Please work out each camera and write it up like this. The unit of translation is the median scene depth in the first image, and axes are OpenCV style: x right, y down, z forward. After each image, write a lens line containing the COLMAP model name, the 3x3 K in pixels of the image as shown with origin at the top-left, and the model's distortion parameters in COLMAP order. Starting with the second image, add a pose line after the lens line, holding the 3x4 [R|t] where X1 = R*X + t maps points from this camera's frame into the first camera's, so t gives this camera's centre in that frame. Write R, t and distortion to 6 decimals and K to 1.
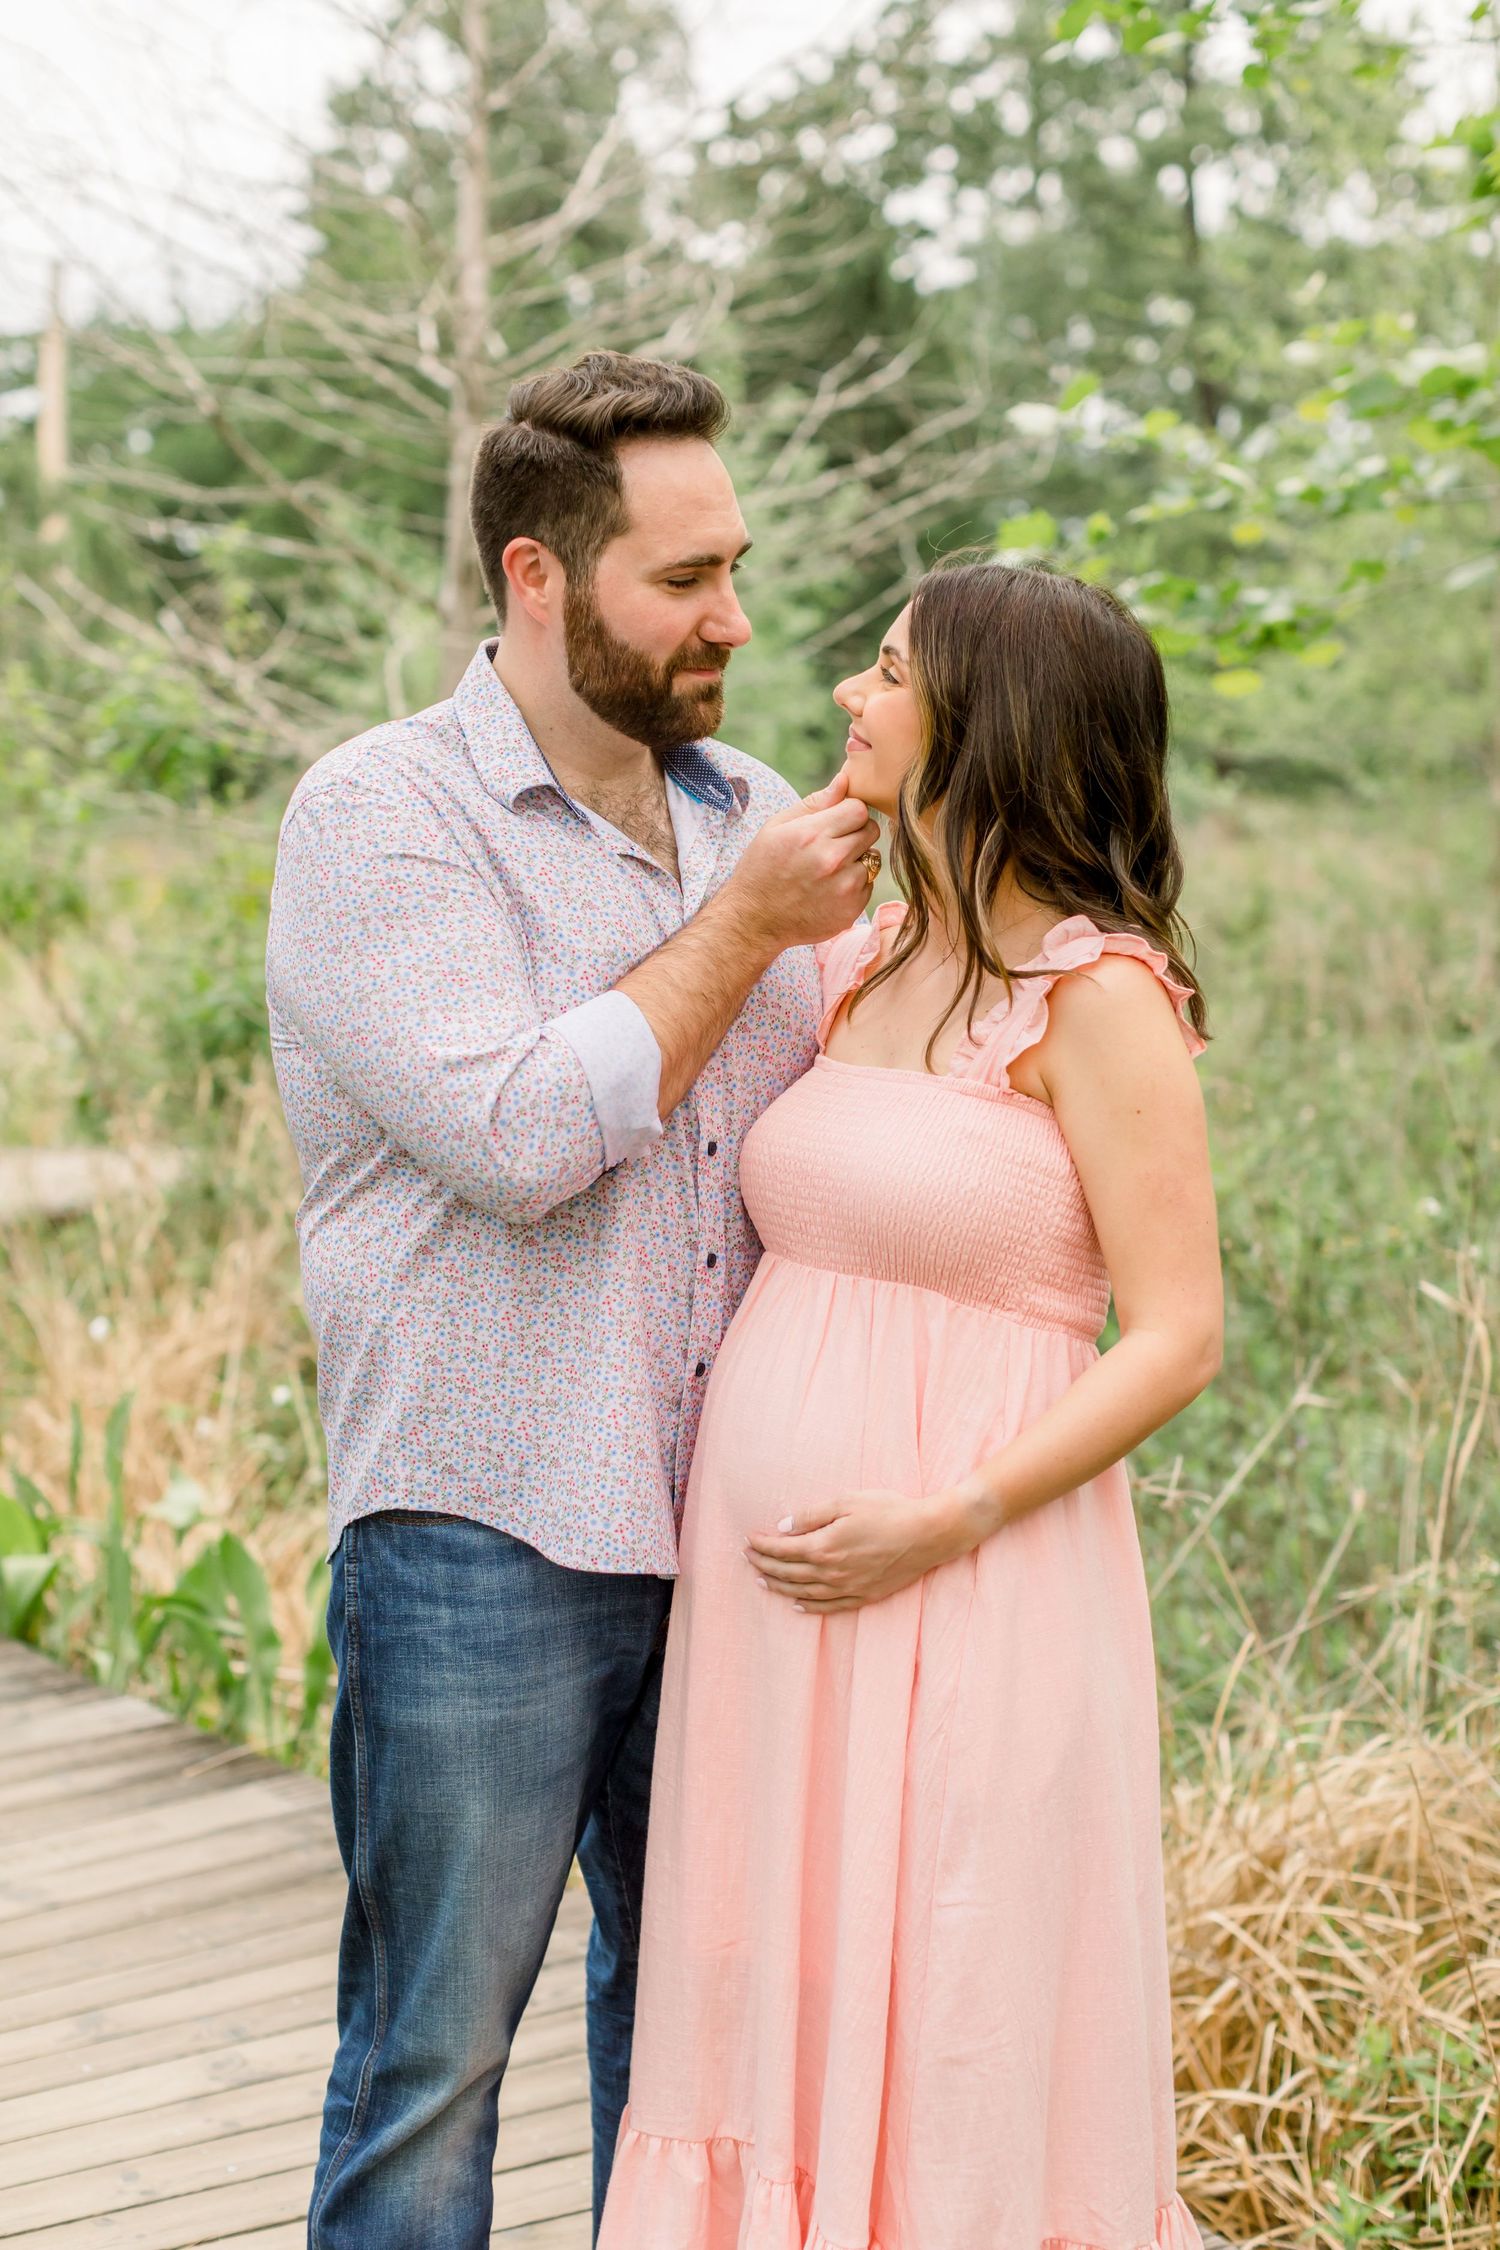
lens RADIAL K [[3201.9, 0, 750.7], [0, 3201.9, 1102.2], [0, 0, 1]] dist [0.027188, -0.016002]
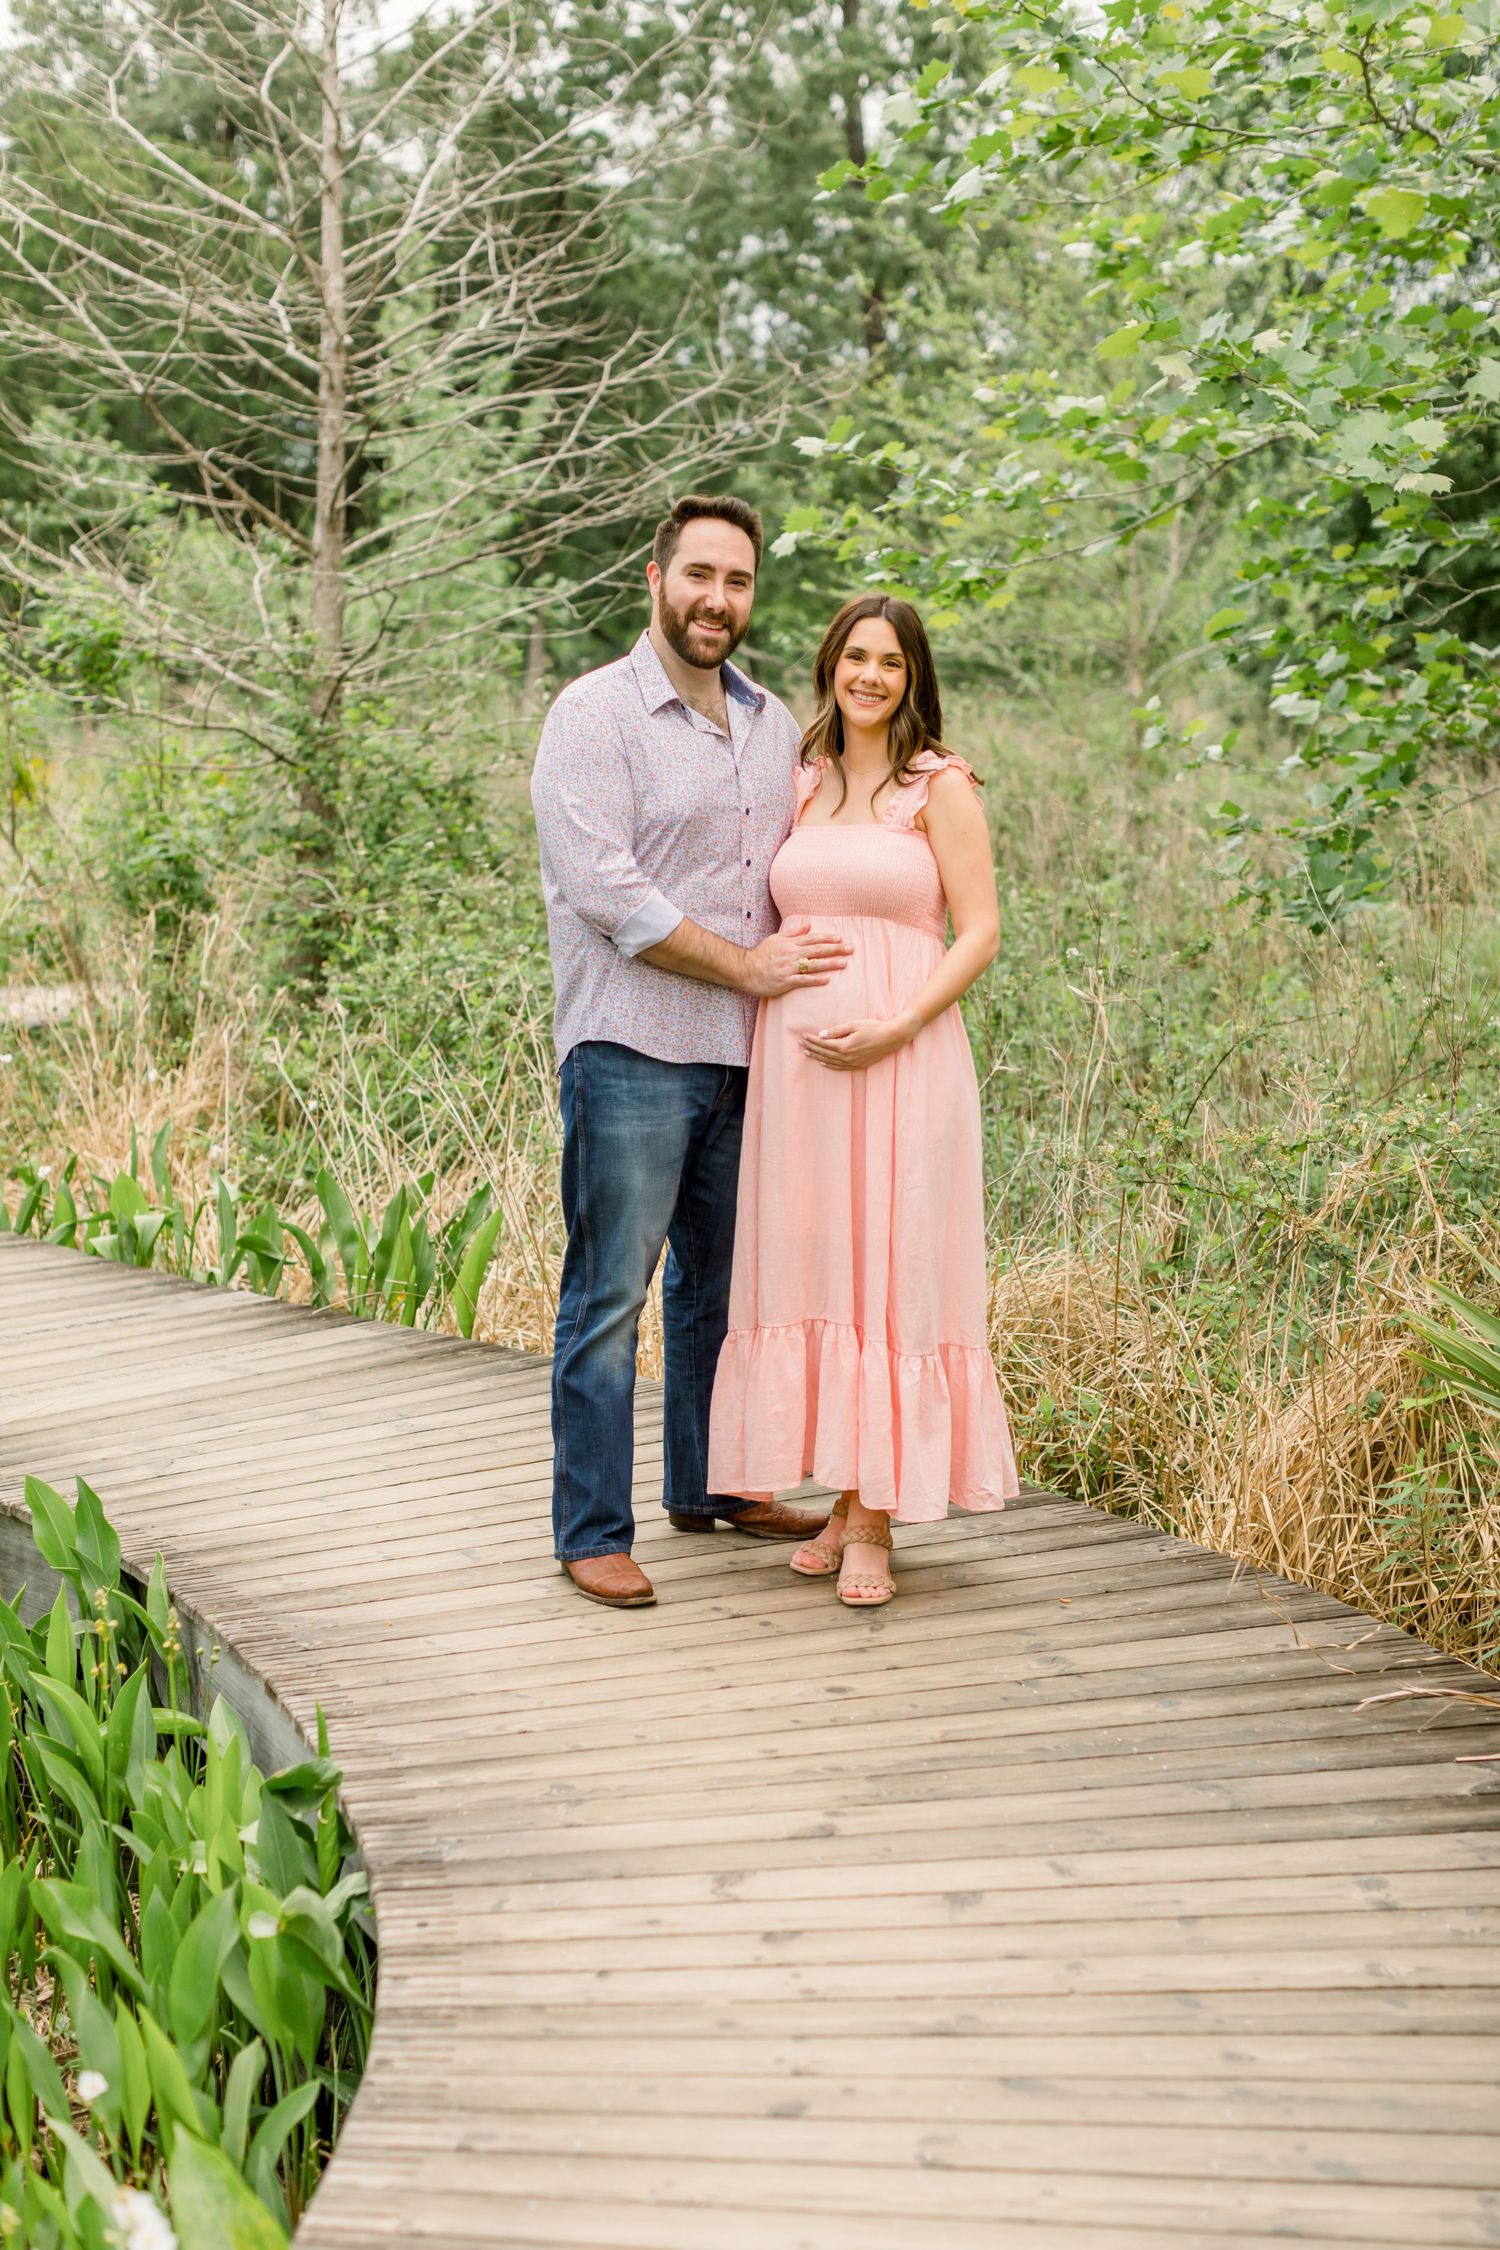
lens RADIAL K [[3201.9, 0, 750.7], [0, 3201.9, 1102.2], [0, 0, 1]] dist [0.027188, -0.016002]
pose [[0.994423, -0.018042, 0.103914, -0.059533], [0.014409, 0.999262, 0.035605, 0.024217], [-0.104480, -0.033909, 0.993949, -0.295008]]
